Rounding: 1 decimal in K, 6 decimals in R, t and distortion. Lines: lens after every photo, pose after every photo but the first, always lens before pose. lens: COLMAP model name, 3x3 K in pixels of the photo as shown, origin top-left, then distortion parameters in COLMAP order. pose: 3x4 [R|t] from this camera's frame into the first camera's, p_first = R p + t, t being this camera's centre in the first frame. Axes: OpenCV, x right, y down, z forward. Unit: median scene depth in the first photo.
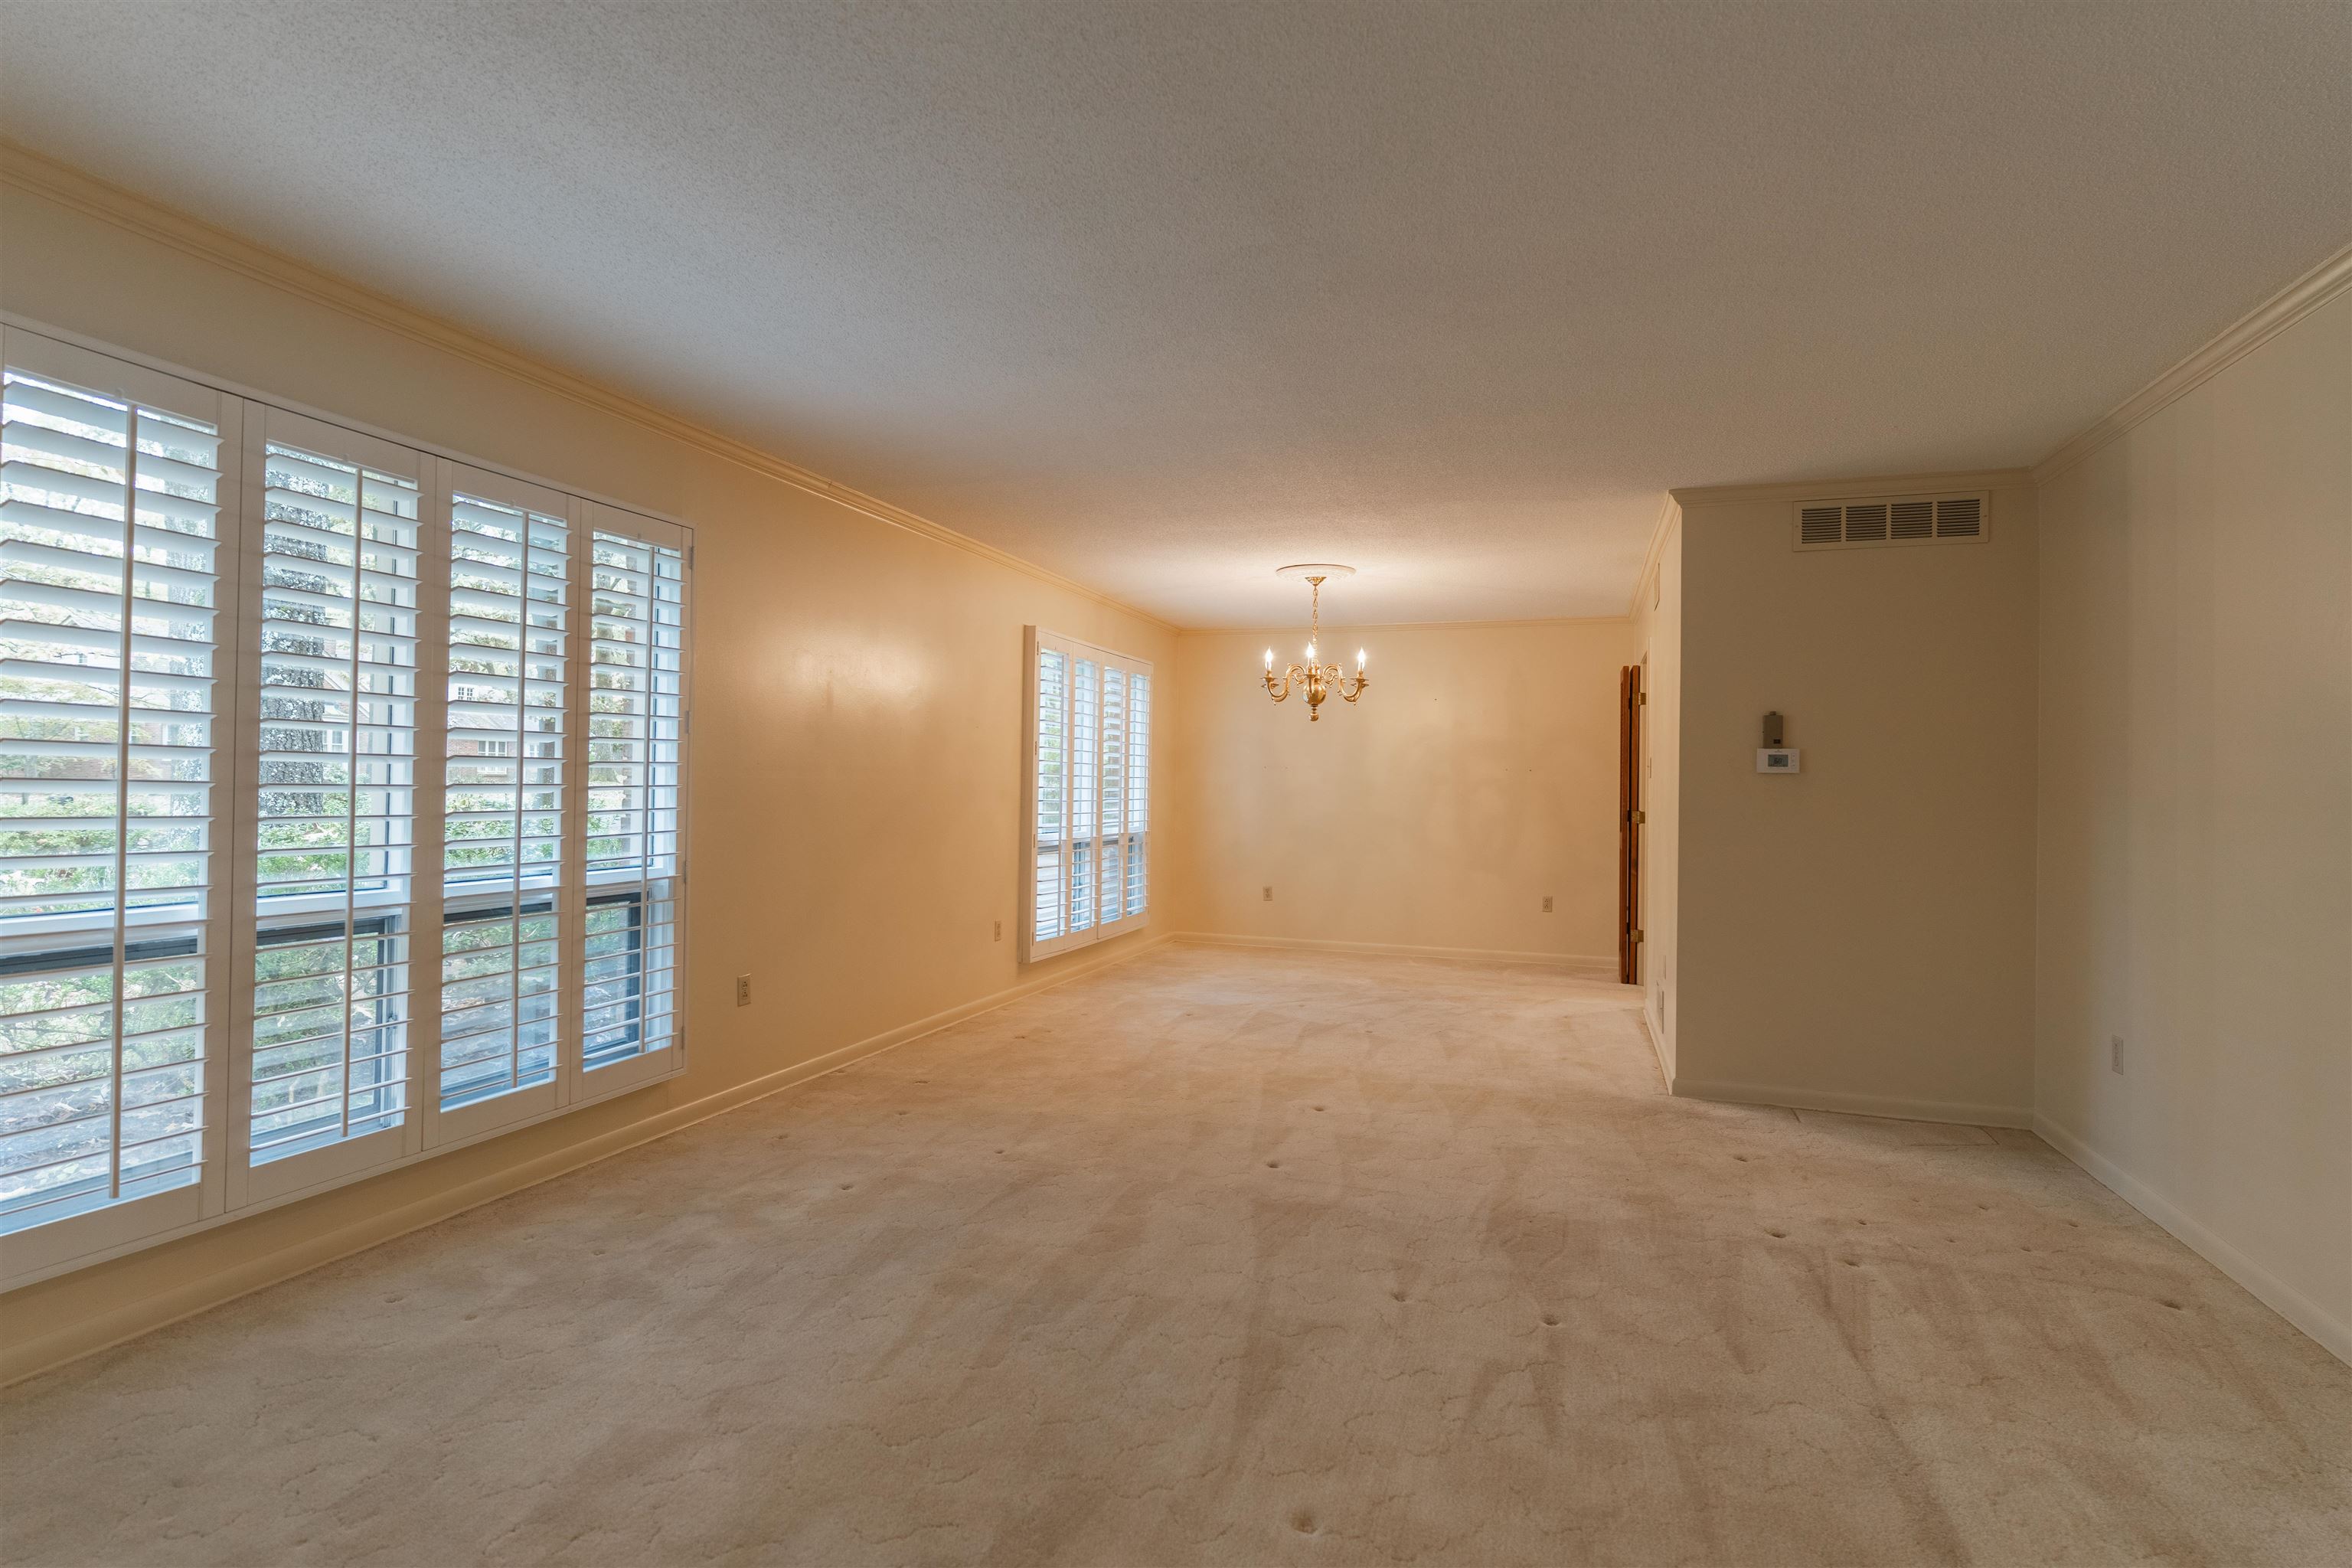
lens RADIAL K [[1157.0, 0, 1176.3], [0, 1157.0, 773.3], [0, 0, 1]] dist [0.002225, -0.001214]
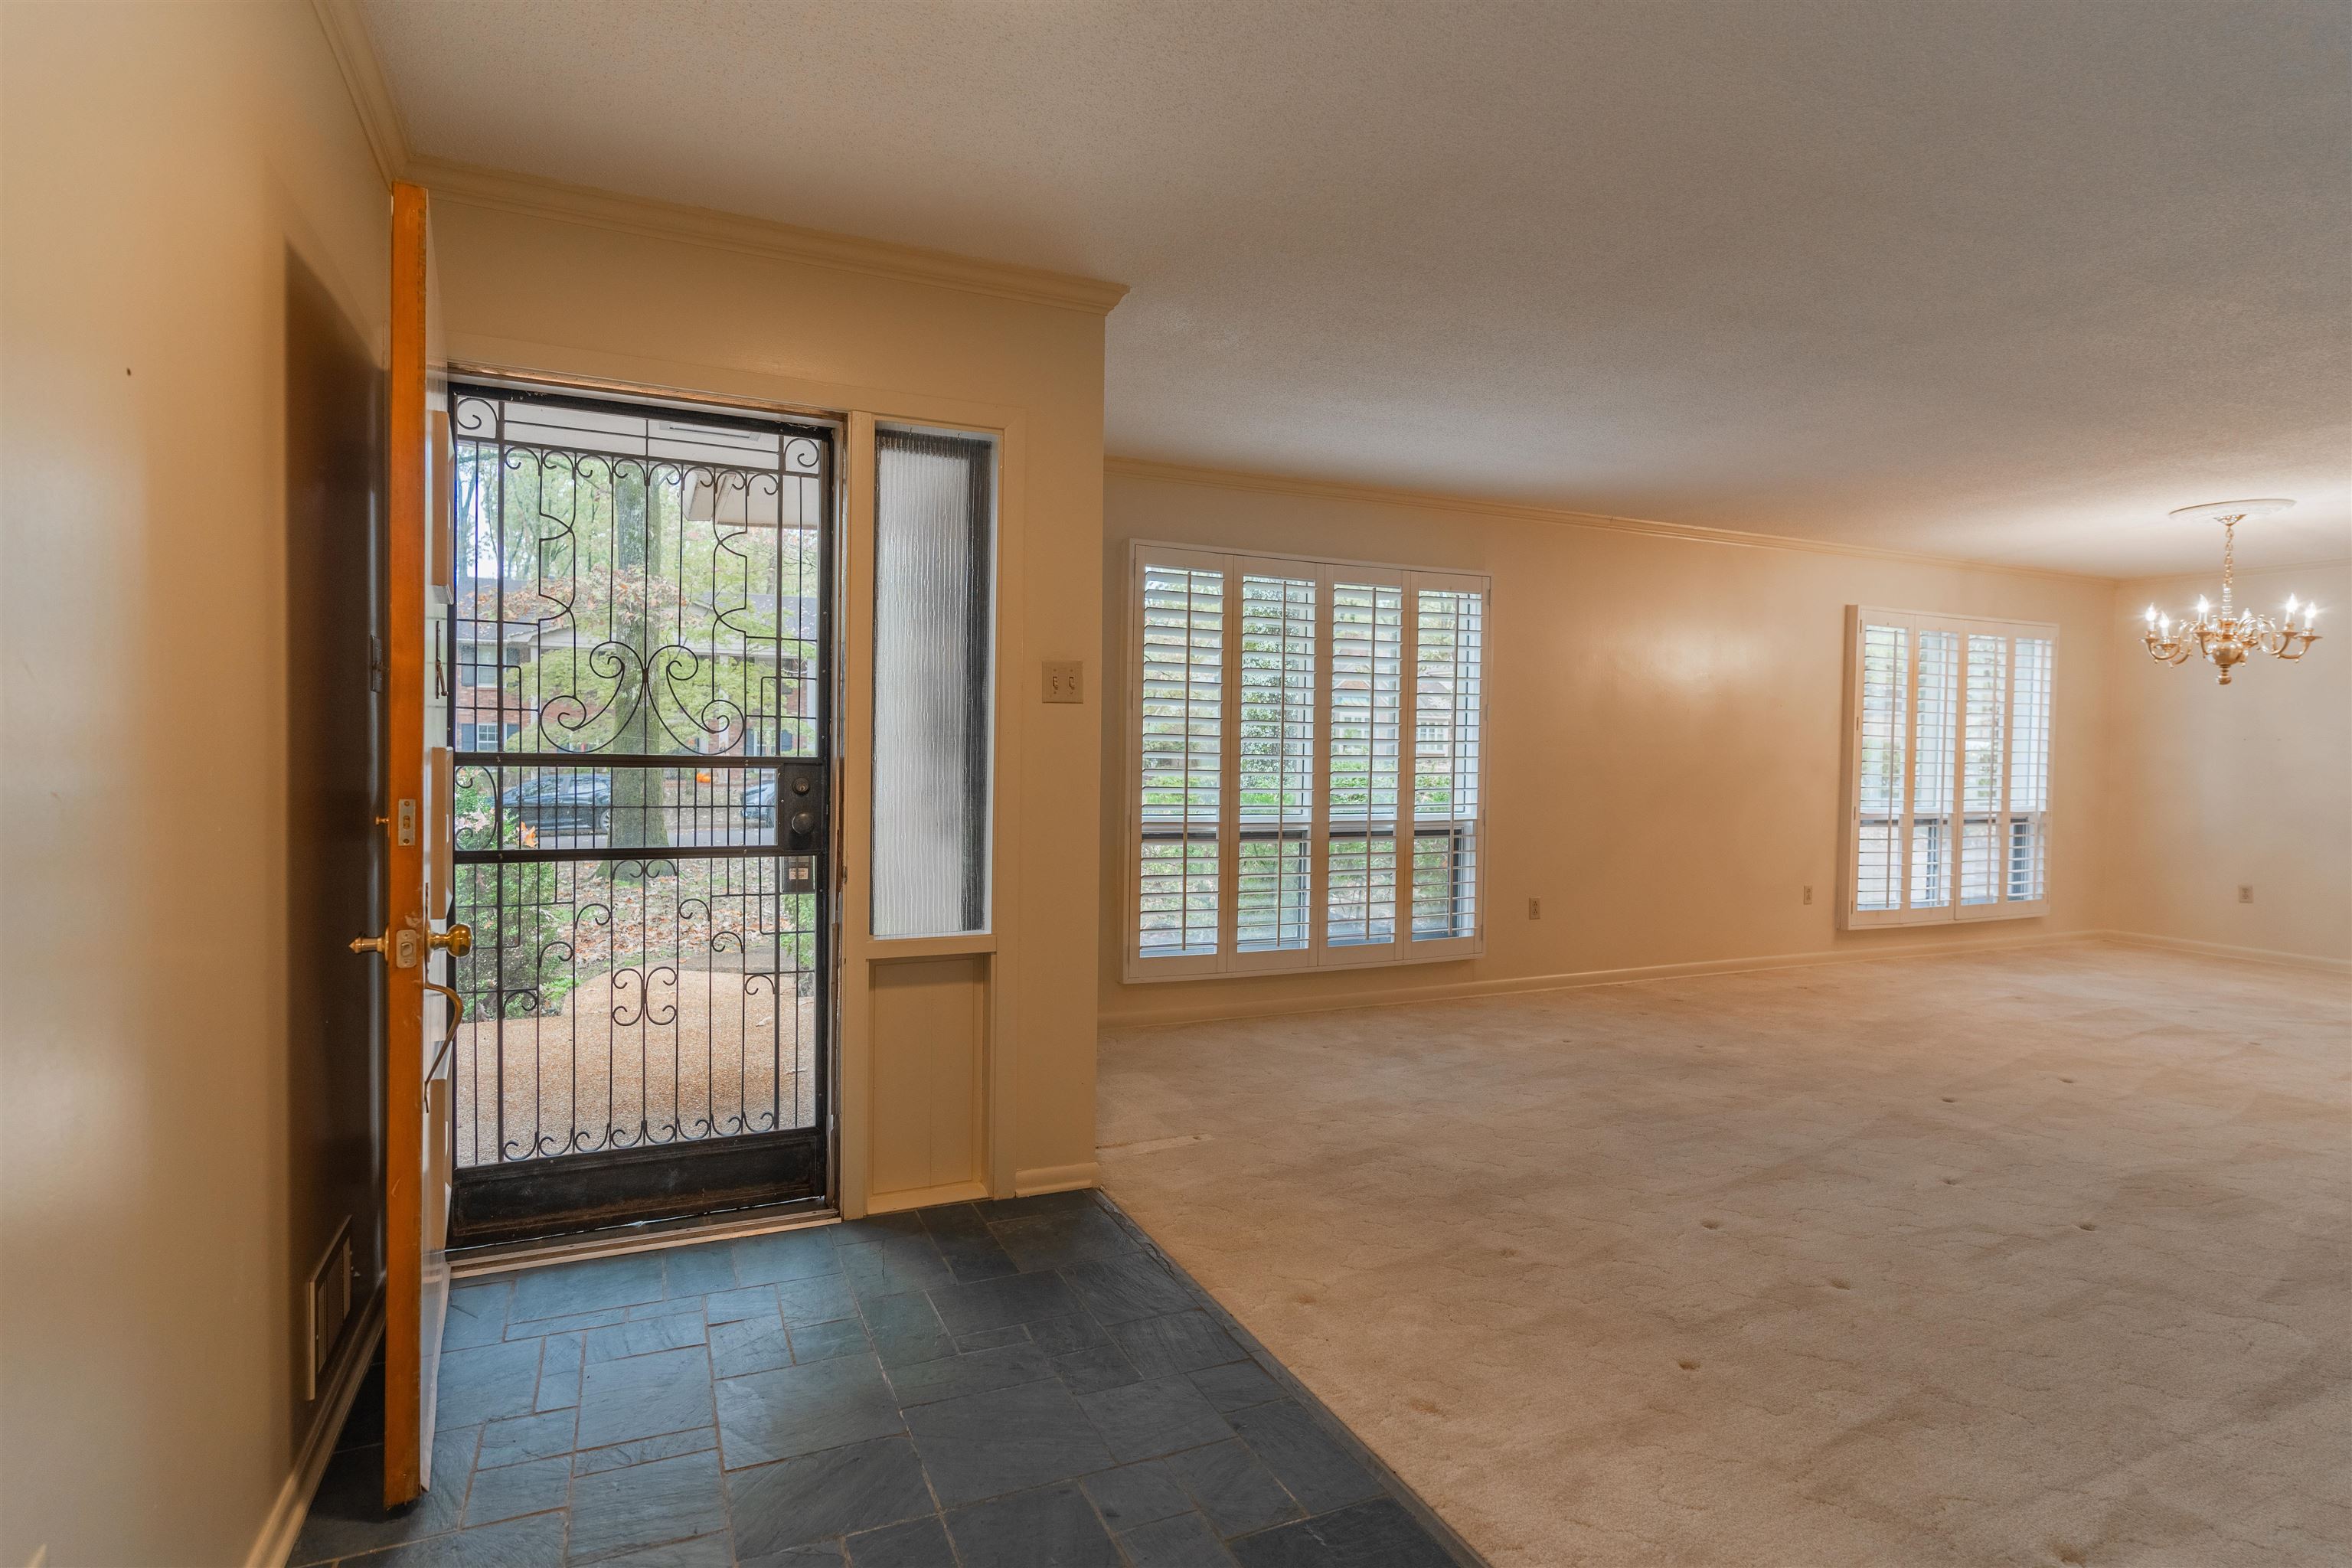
lens RADIAL K [[1157.0, 0, 1172.6], [0, 1157.0, 787.1], [0, 0, 1]] dist [0.002225, -0.001214]
pose [[0.698661, 0.018383, -0.715217, 0.403592], [0.003813, 0.999560, 0.029416, 0.005108], [0.715443, -0.023279, 0.698283, -0.338741]]
